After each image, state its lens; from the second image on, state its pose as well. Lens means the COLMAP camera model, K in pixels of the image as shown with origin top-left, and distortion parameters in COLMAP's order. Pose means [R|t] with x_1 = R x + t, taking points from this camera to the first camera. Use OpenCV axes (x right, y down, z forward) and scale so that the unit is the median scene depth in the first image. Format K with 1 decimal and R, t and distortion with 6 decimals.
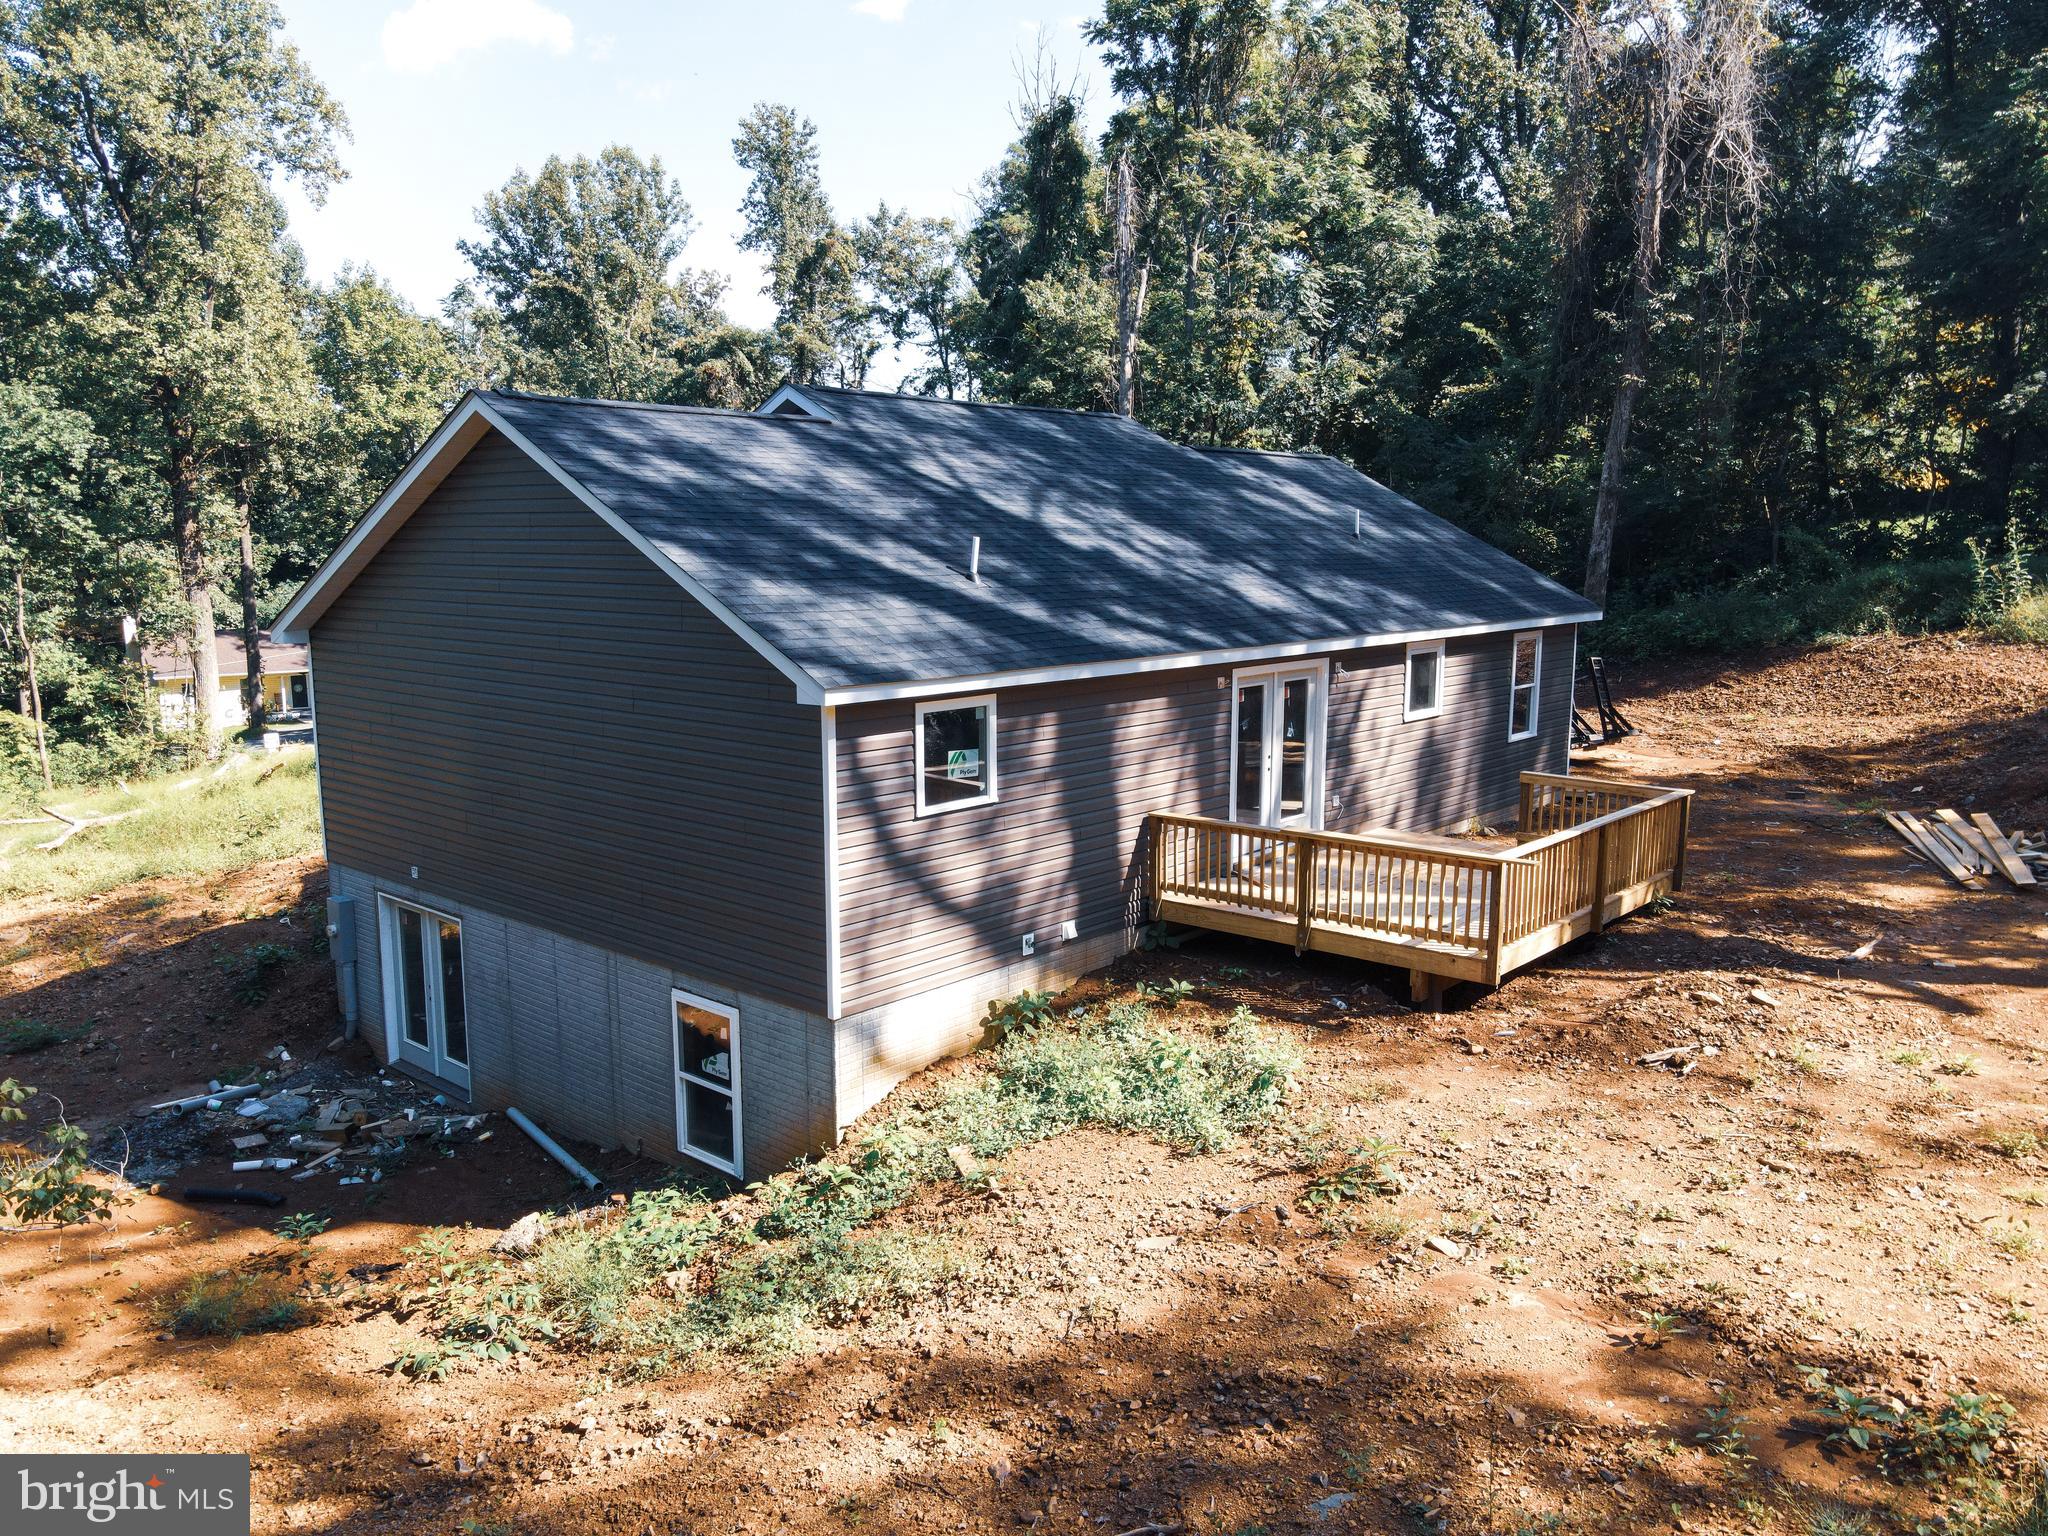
lens RADIAL K [[1489.8, 0, 1002.2], [0, 1489.8, 769.1], [0, 0, 1]] dist [-0.006214, -0.000171]
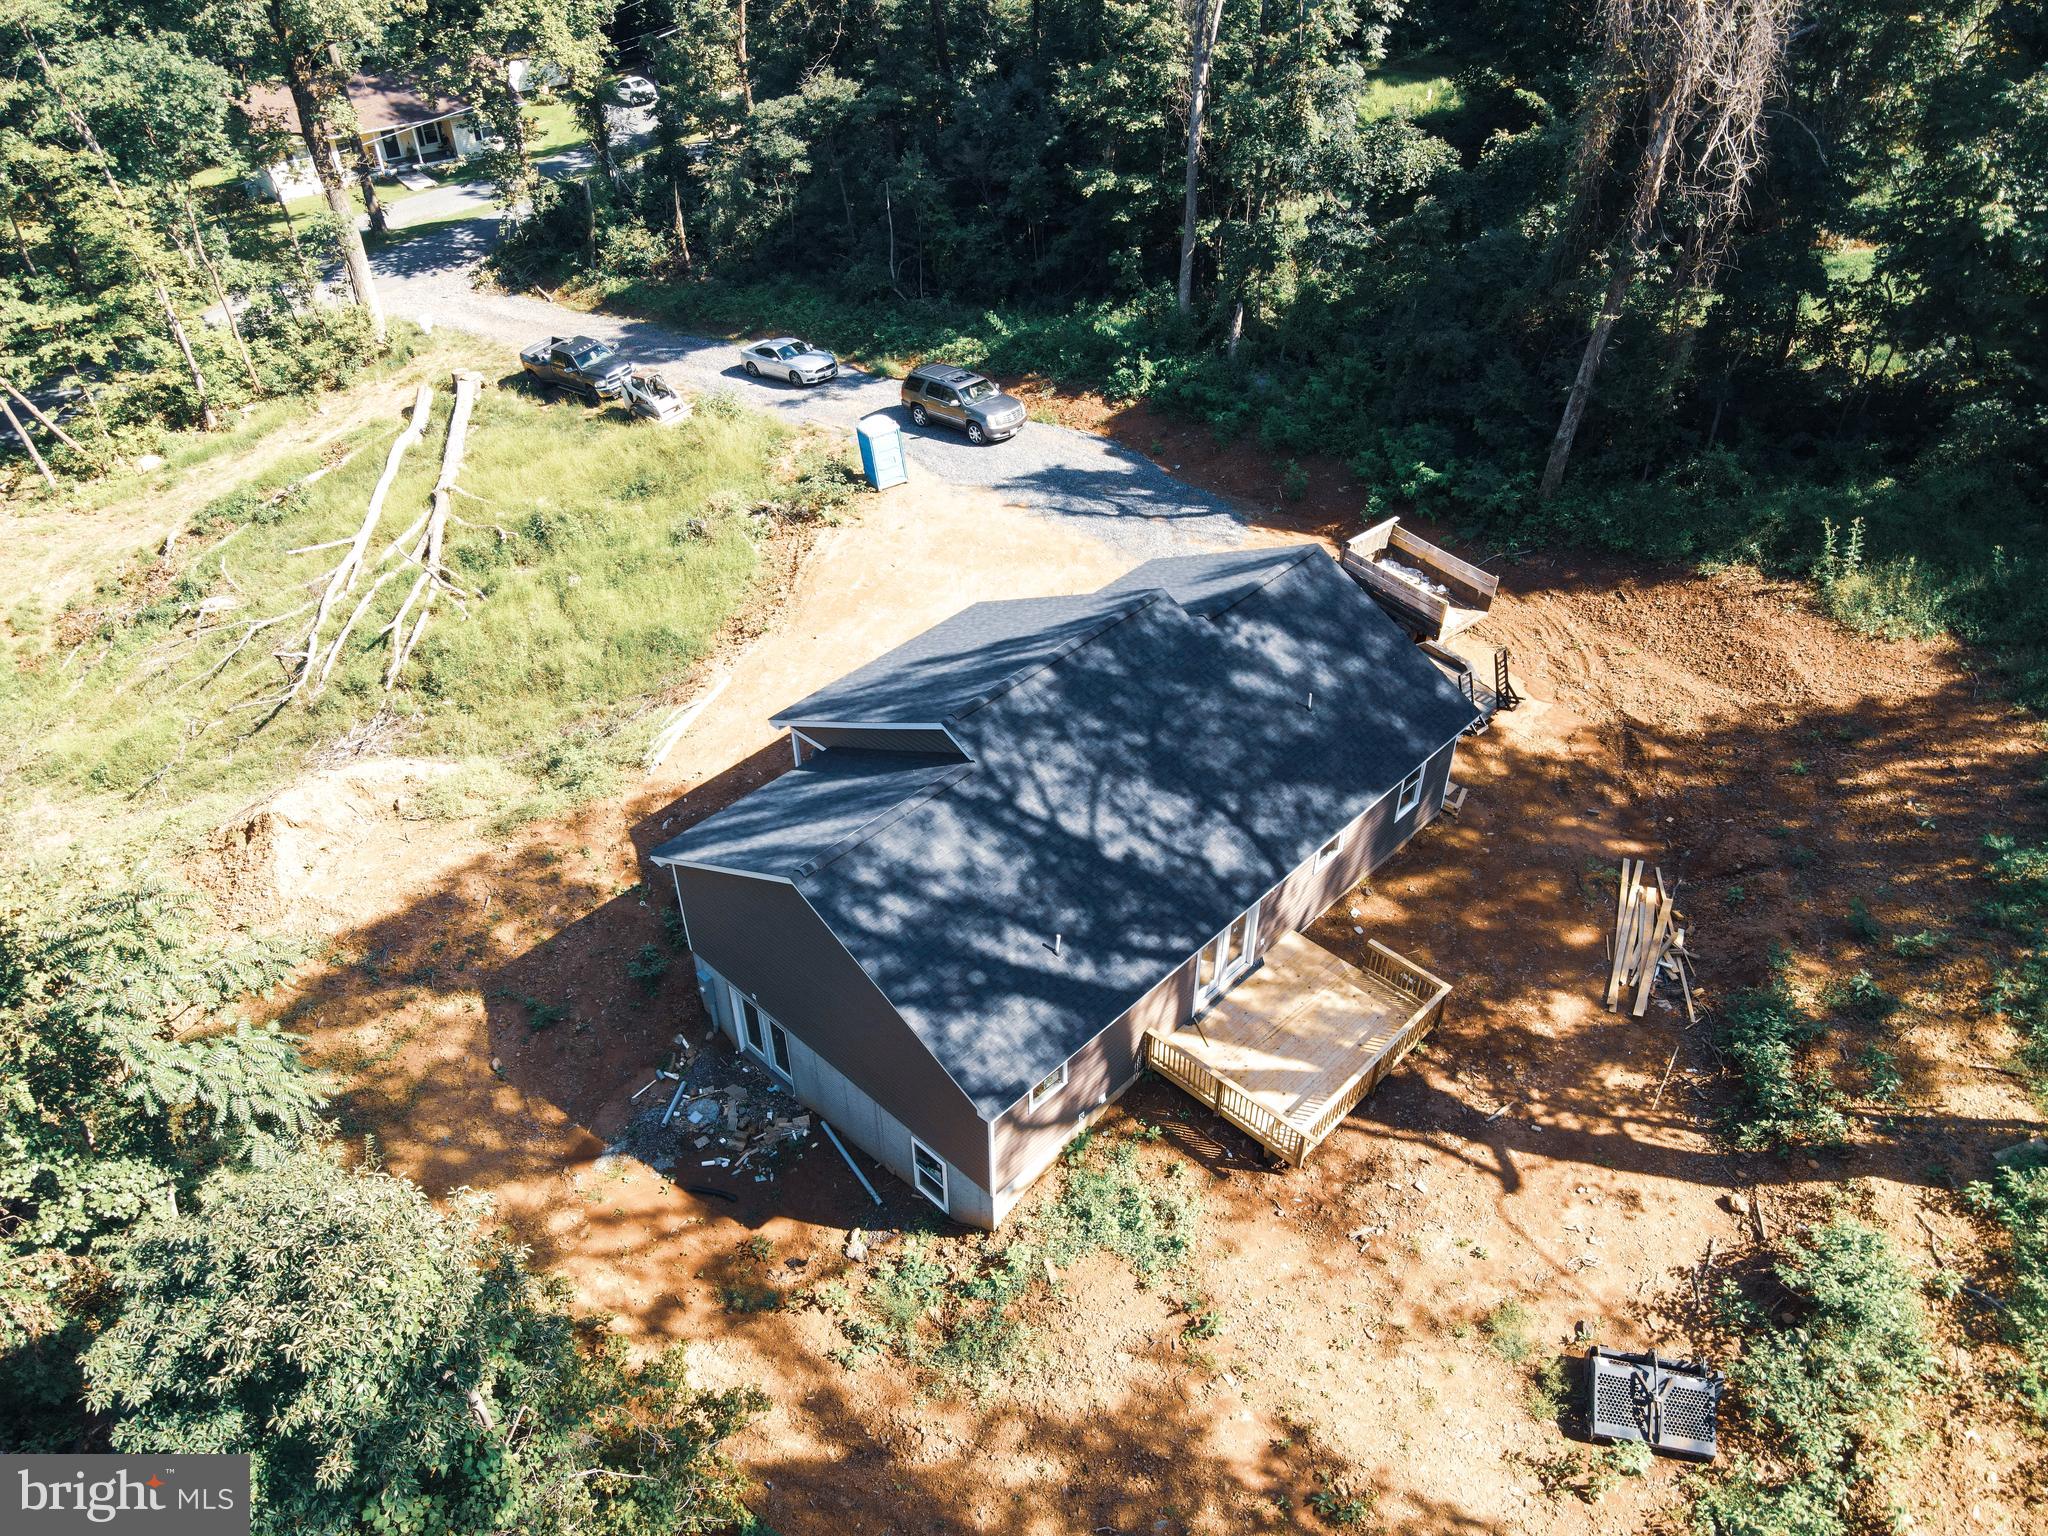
lens RADIAL K [[1466.6, 0, 1018.0], [0, 1466.6, 761.5], [0, 0, 1]] dist [0.006860, 0.007310]
pose [[0.999167, 0.016462, -0.037331, -0.001902], [0.003587, 0.876003, 0.482292, -1.396406], [0.040641, -0.482024, 0.875215, -0.592961]]
